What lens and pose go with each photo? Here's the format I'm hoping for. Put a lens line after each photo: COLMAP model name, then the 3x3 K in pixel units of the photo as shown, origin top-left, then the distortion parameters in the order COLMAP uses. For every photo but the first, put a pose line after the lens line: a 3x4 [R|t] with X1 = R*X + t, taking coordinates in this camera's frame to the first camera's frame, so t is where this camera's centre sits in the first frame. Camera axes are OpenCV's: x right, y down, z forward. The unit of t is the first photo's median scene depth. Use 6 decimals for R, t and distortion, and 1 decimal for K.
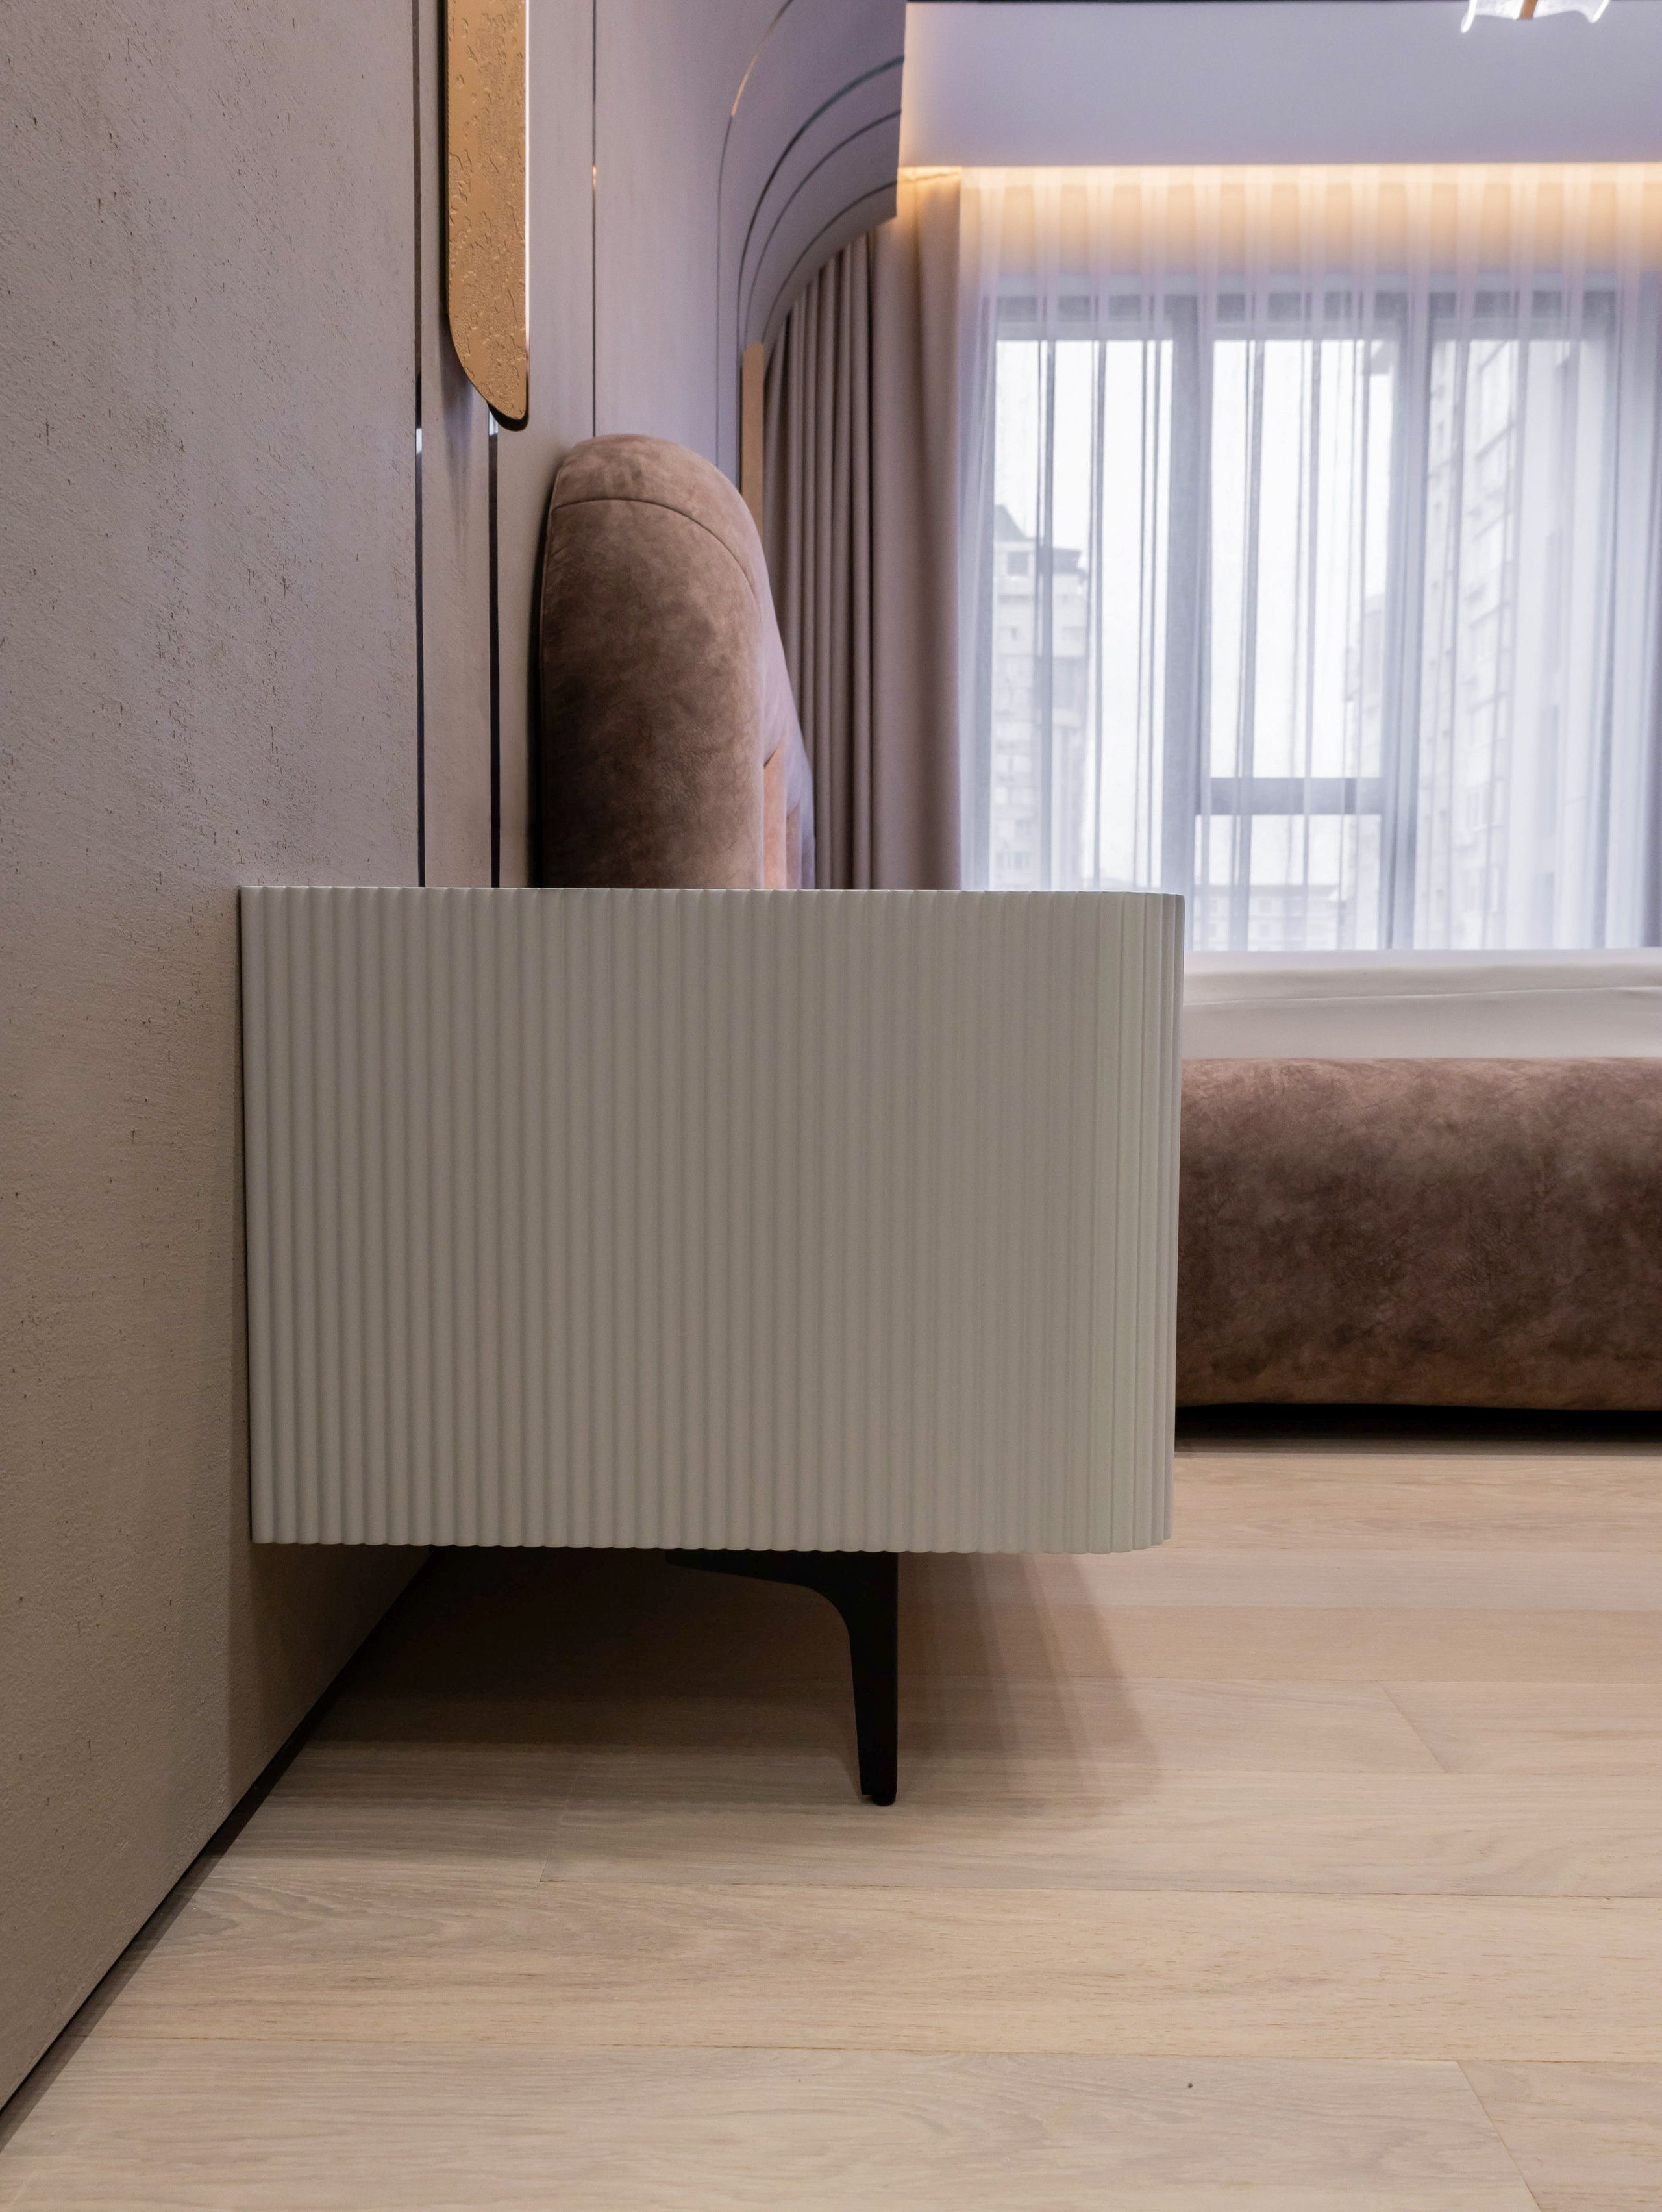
lens RADIAL K [[1539.6, 0, 829.4], [0, 1539.6, 1105.1], [0, 0, 1]] dist [0.002210, -0.001719]
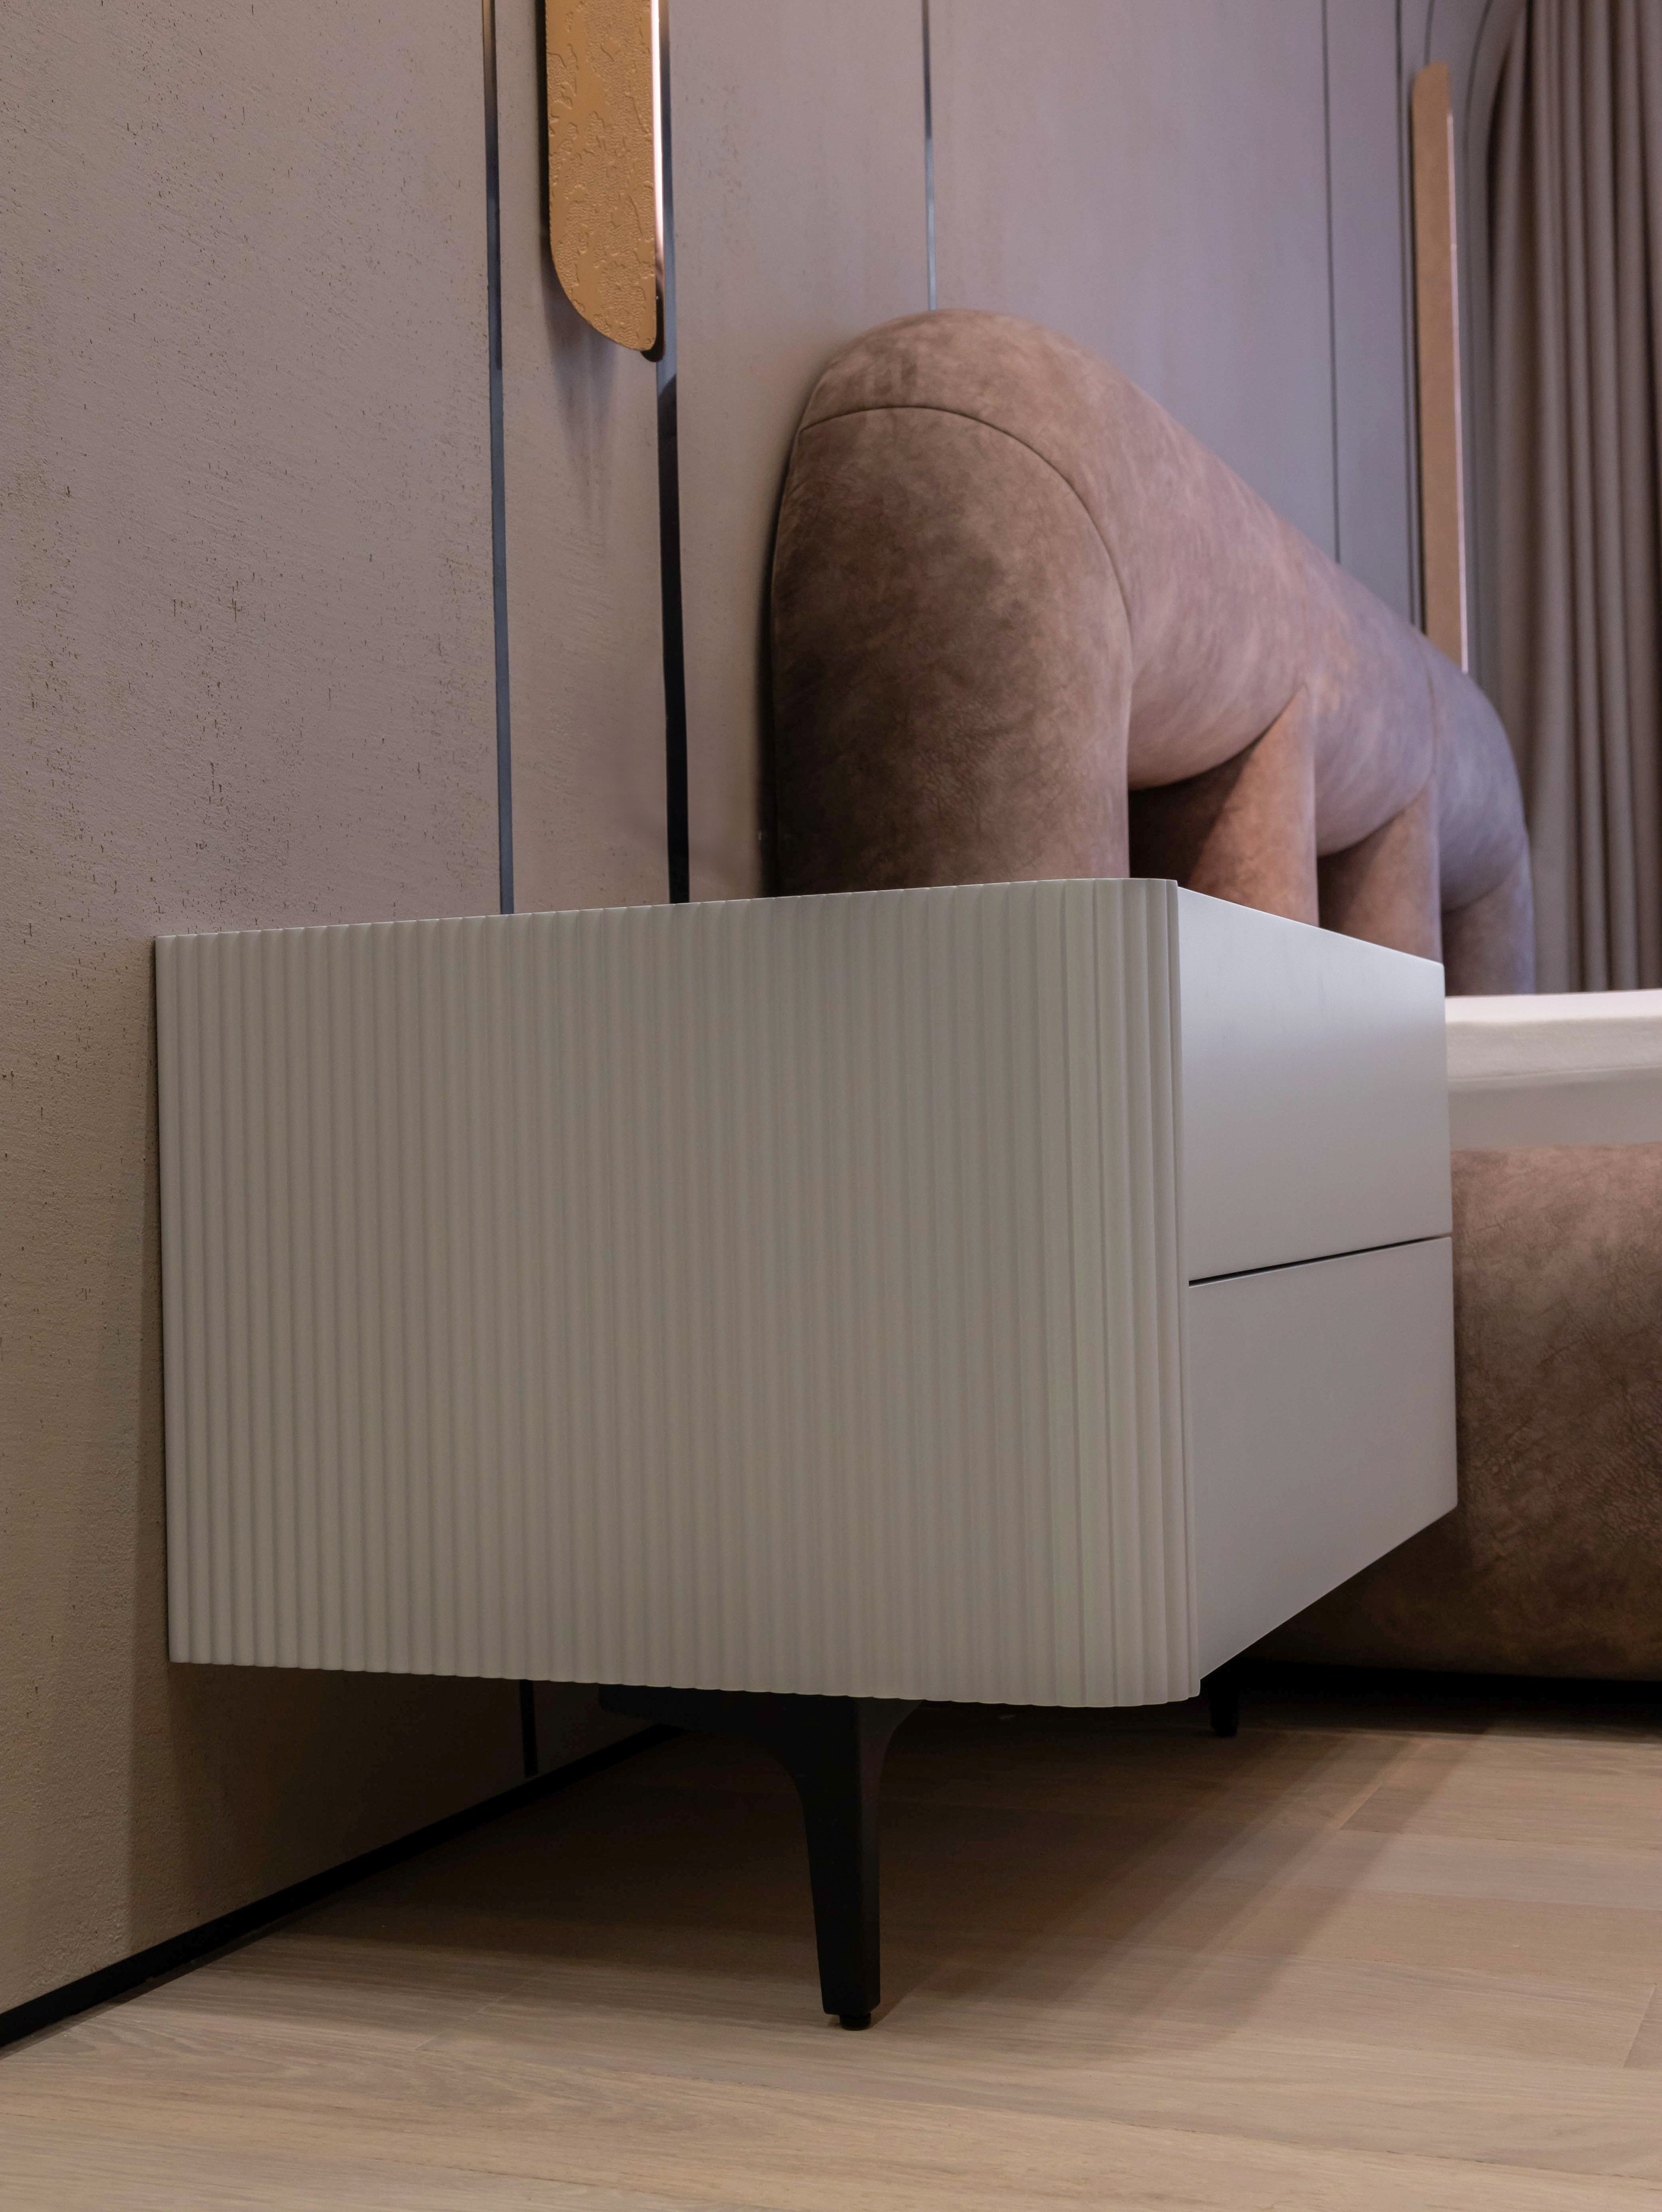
lens RADIAL K [[2591.5, 0, 832.2], [0, 2591.5, 1107.7], [0, 0, 1]] dist [0.004619, 0.000000]
pose [[0.940826, -0.036443, -0.336923, 0.423973], [0.009157, 0.996572, -0.082223, 0.074915], [0.338765, 0.074273, 0.937935, -0.258213]]
